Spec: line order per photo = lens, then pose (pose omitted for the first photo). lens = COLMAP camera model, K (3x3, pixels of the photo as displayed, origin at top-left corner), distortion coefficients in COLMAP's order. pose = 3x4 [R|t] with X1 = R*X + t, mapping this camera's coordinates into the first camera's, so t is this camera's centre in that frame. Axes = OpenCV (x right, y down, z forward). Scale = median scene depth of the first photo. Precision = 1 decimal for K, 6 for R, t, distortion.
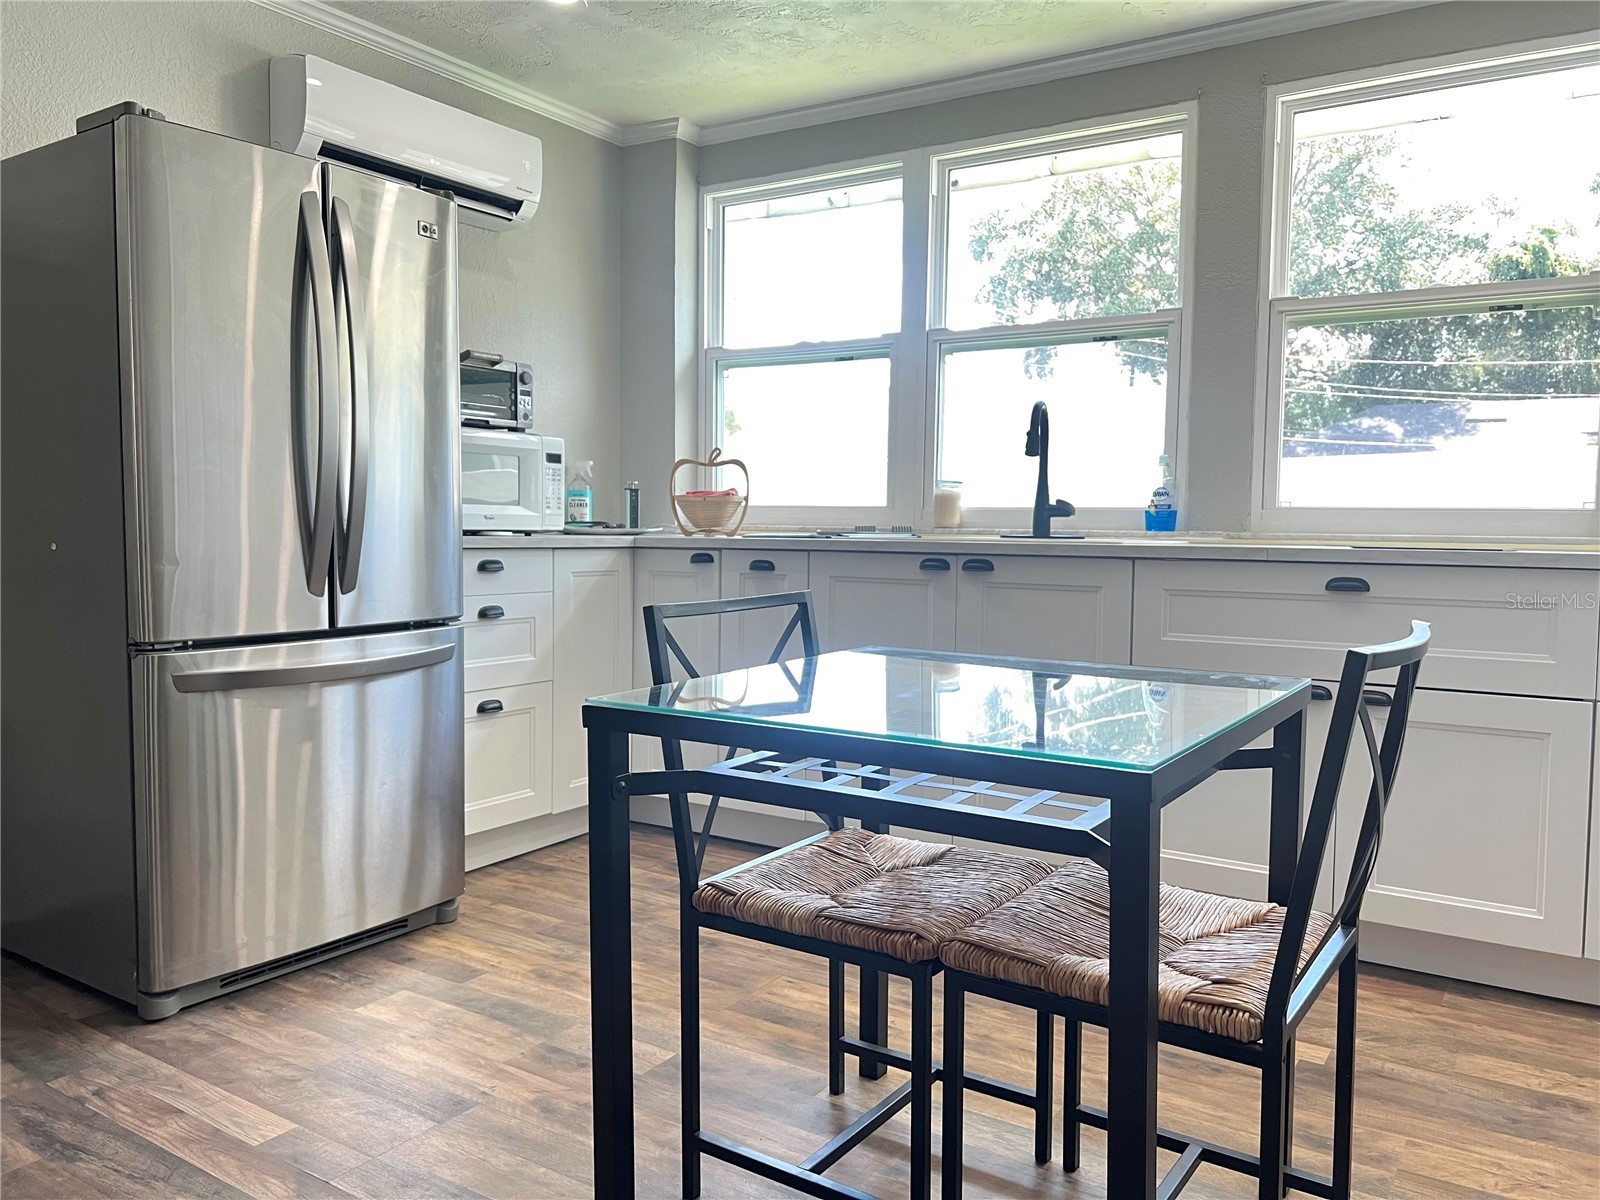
lens RADIAL K [[1205.4, 0, 812.0], [0, 1205.4, 589.1], [0, 0, 1]] dist [0.050839, -0.056591]
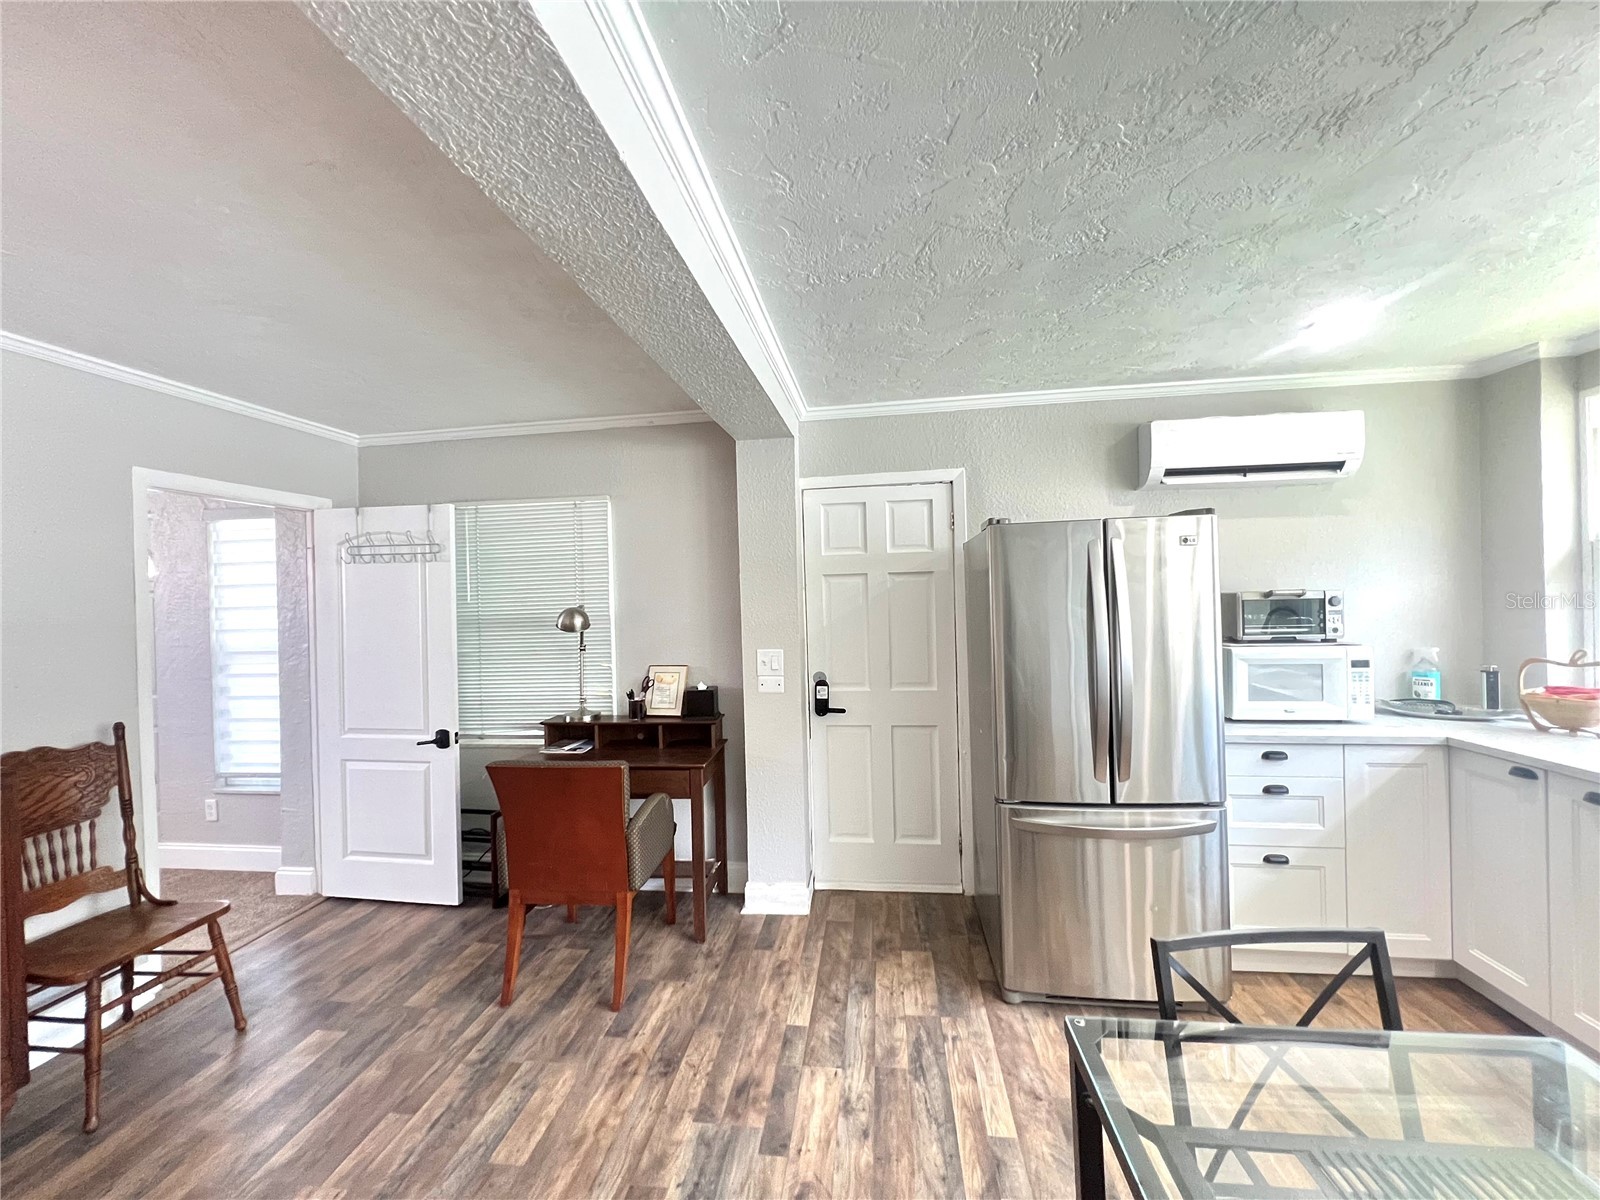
lens RADIAL K [[645.9, 0, 795.7], [0, 645.9, 597.4], [0, 0, 1]] dist [-0.002394, 0.000951]
pose [[0.435337, -0.020378, -0.900037, 0.144422], [-0.023124, 0.999161, -0.033807, -0.147264], [0.899971, 0.035530, 0.434500, 0.177490]]
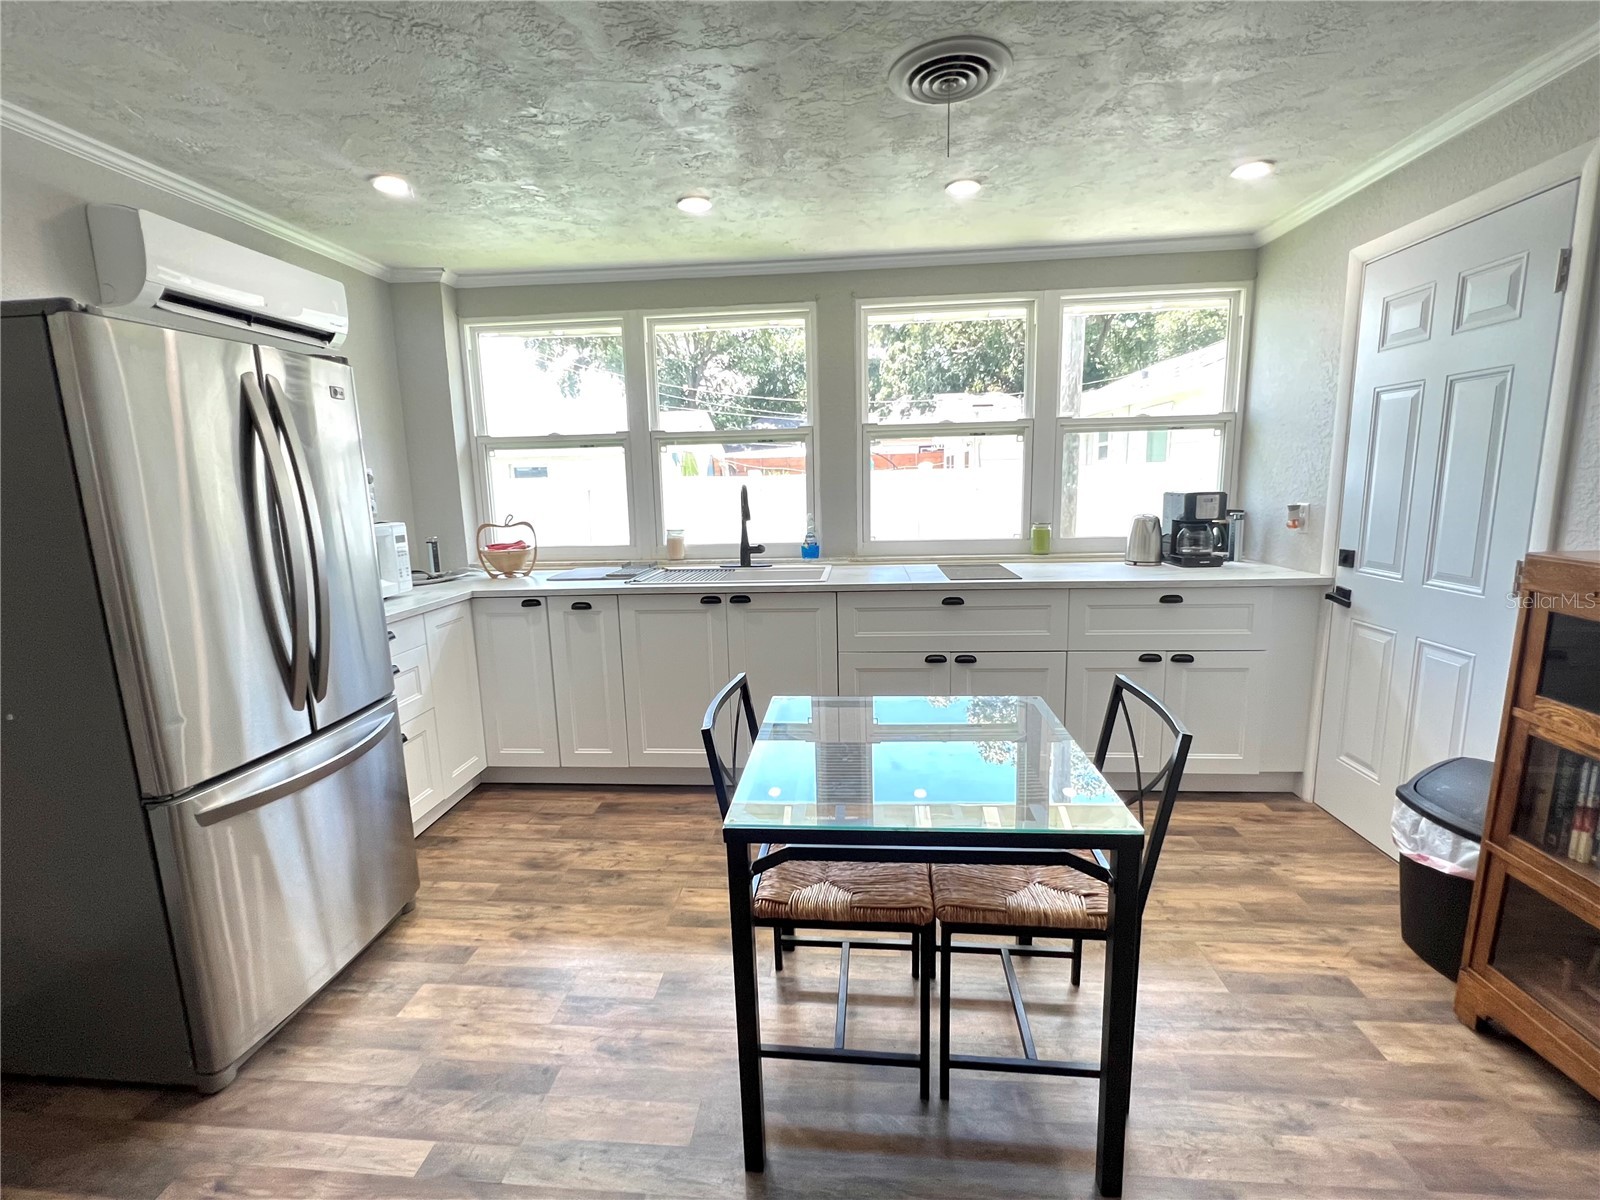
lens RADIAL K [[714.0, 0, 793.0], [0, 714.0, 598.0], [0, 0, 1]] dist [-0.001729, 0.001541]
pose [[0.883959, -0.113932, 0.453472, -0.203717], [0.064377, 0.990278, 0.123311, -0.117682], [-0.463112, -0.079808, 0.882699, 0.106622]]
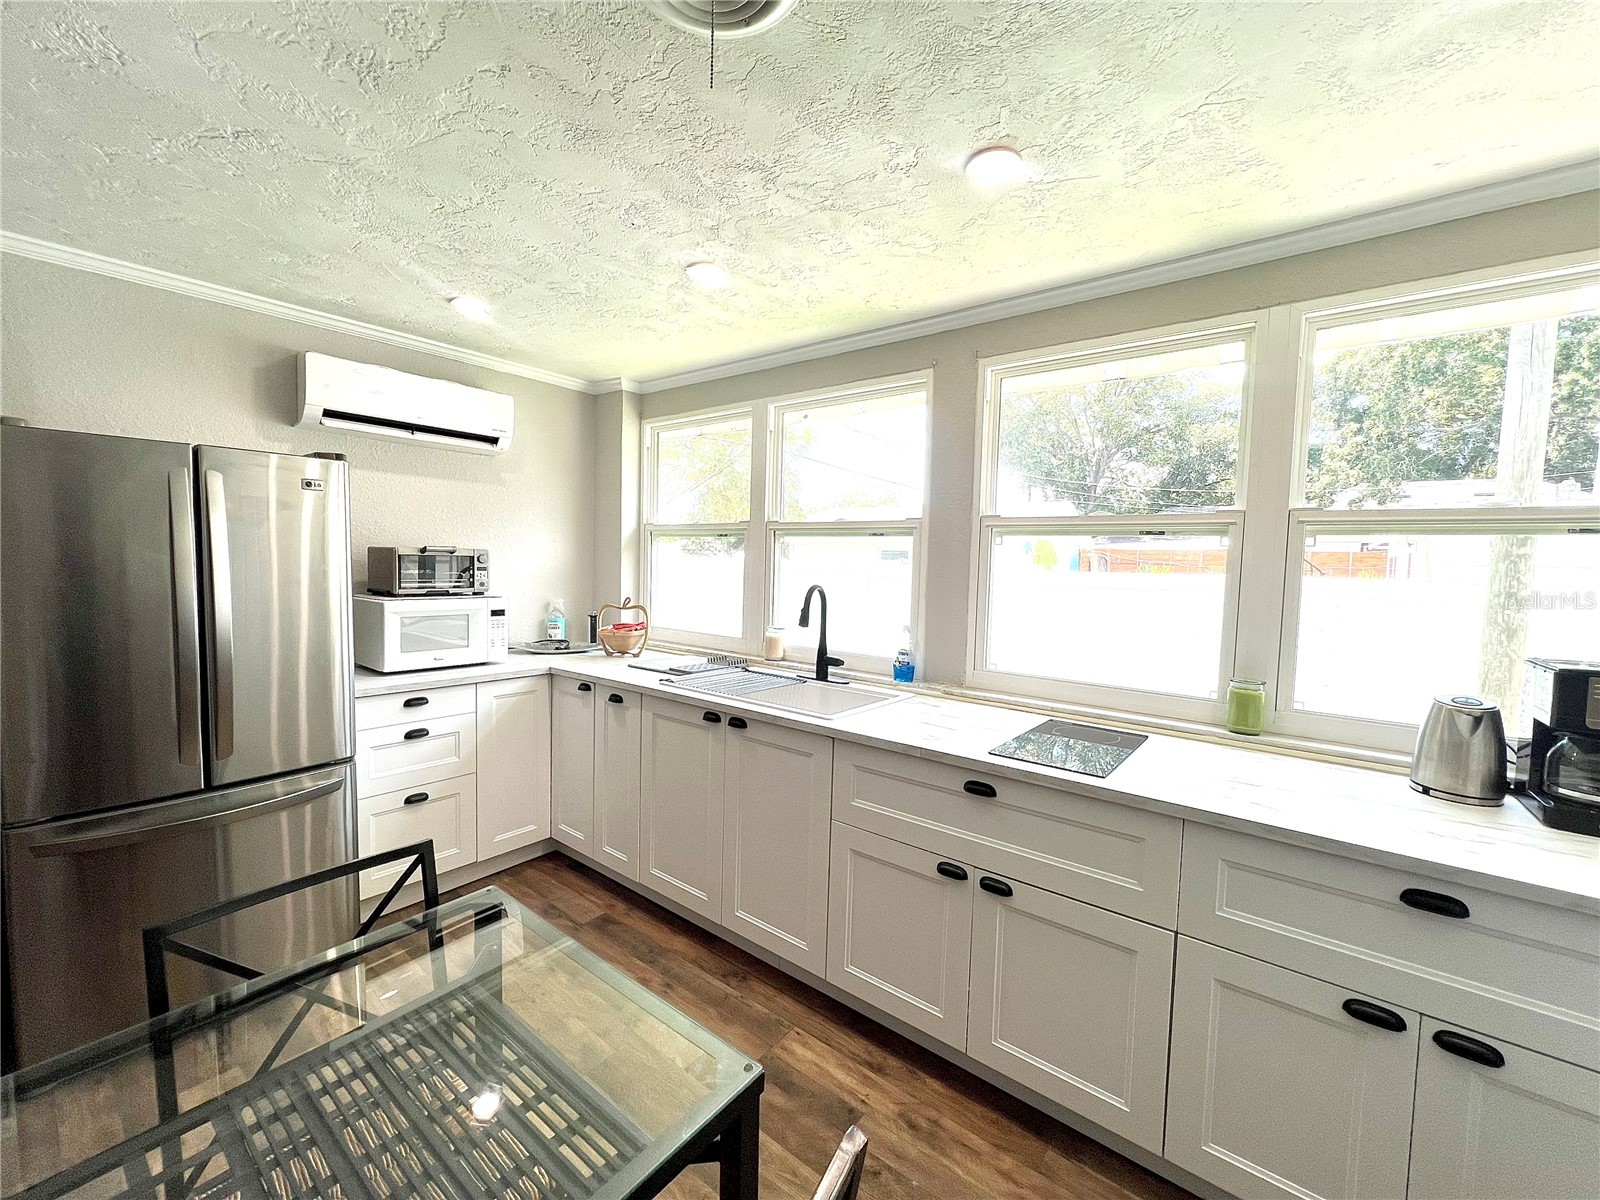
lens RADIAL K [[645.9, 0, 795.2], [0, 645.9, 596.8], [0, 0, 1]] dist [-0.002394, 0.000951]
pose [[0.994999, 0.017487, -0.098346, 0.235955], [-0.017714, 0.999842, -0.001440, -0.138861], [0.098305, 0.003174, 0.995151, 0.257212]]
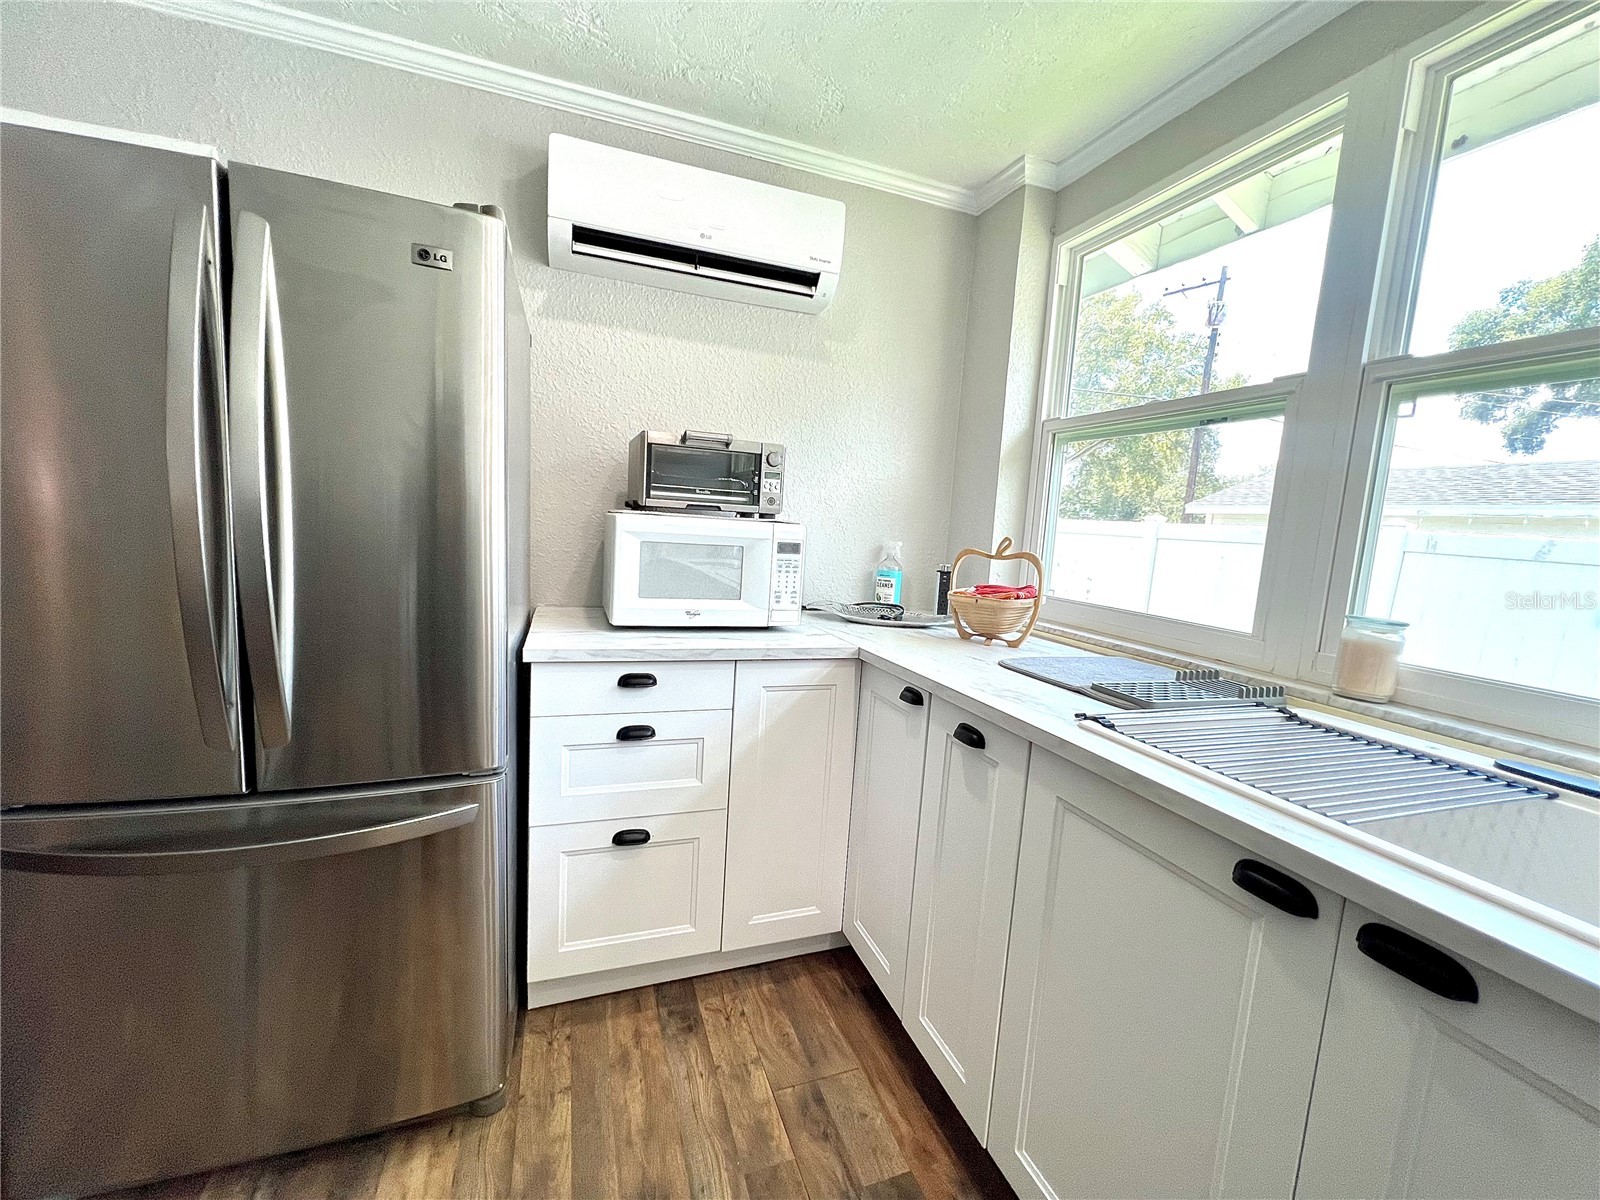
lens RADIAL K [[642.3, 0, 795.2], [0, 642.3, 597.3], [0, 0, 1]] dist [-0.006115, 0.001633]
pose [[0.794095, 0.105338, -0.598596, 0.082686], [-0.083737, 0.994436, 0.063911, -0.106985], [0.601998, -0.000626, 0.798498, 0.647284]]
